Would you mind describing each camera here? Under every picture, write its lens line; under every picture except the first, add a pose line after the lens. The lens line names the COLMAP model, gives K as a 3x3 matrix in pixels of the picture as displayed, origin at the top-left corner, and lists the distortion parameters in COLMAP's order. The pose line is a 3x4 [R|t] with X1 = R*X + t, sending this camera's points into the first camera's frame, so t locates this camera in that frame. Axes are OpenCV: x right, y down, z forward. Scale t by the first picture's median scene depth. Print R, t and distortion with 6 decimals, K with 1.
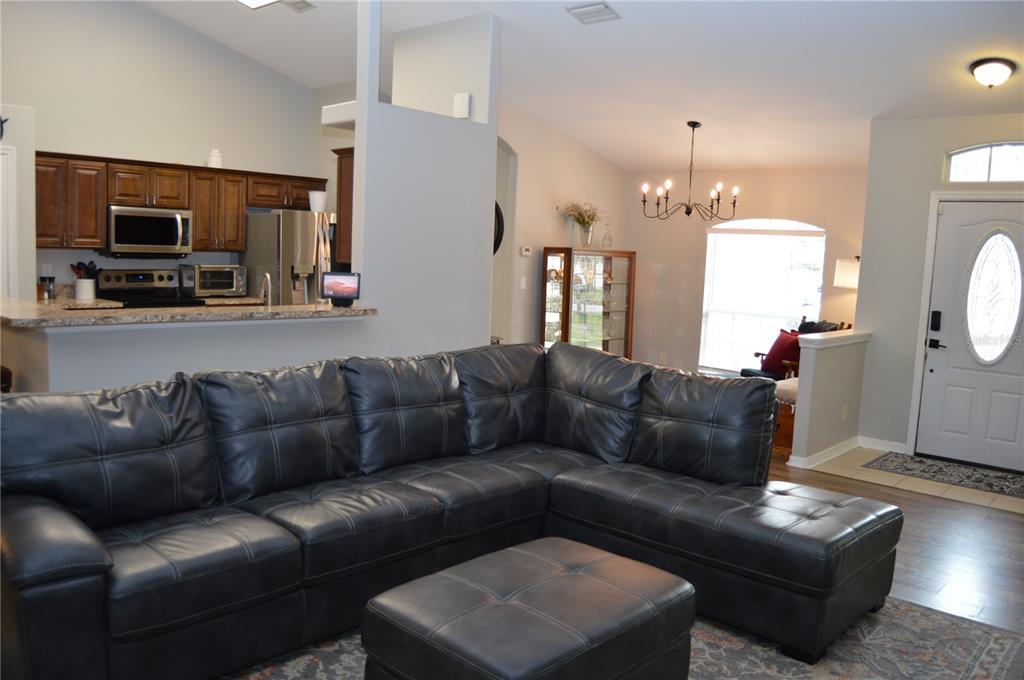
lens RADIAL K [[815.1, 0, 510.1], [0, 815.1, 344.1], [0, 0, 1]] dist [-0.095270, 0.039490]
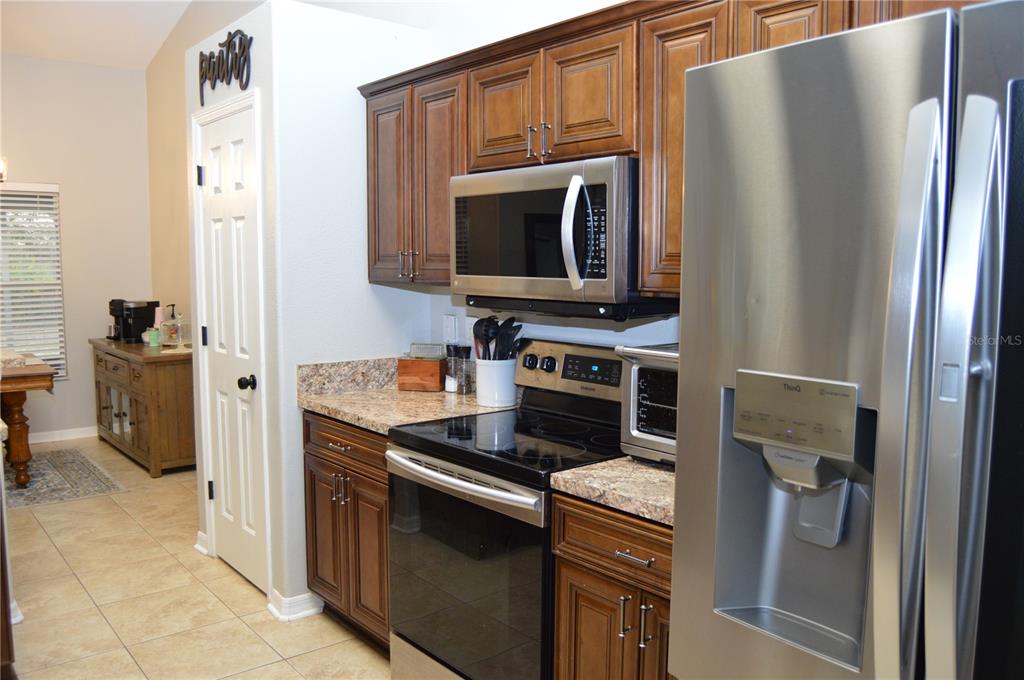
lens RADIAL K [[815.1, 0, 510.1], [0, 815.1, 344.1], [0, 0, 1]] dist [-0.095270, 0.039490]
pose [[-0.145947, 0.058531, -0.987559, -0.132002], [-0.123594, 0.989349, 0.076903, -0.151804], [0.981542, 0.133280, -0.137158, 1.307865]]
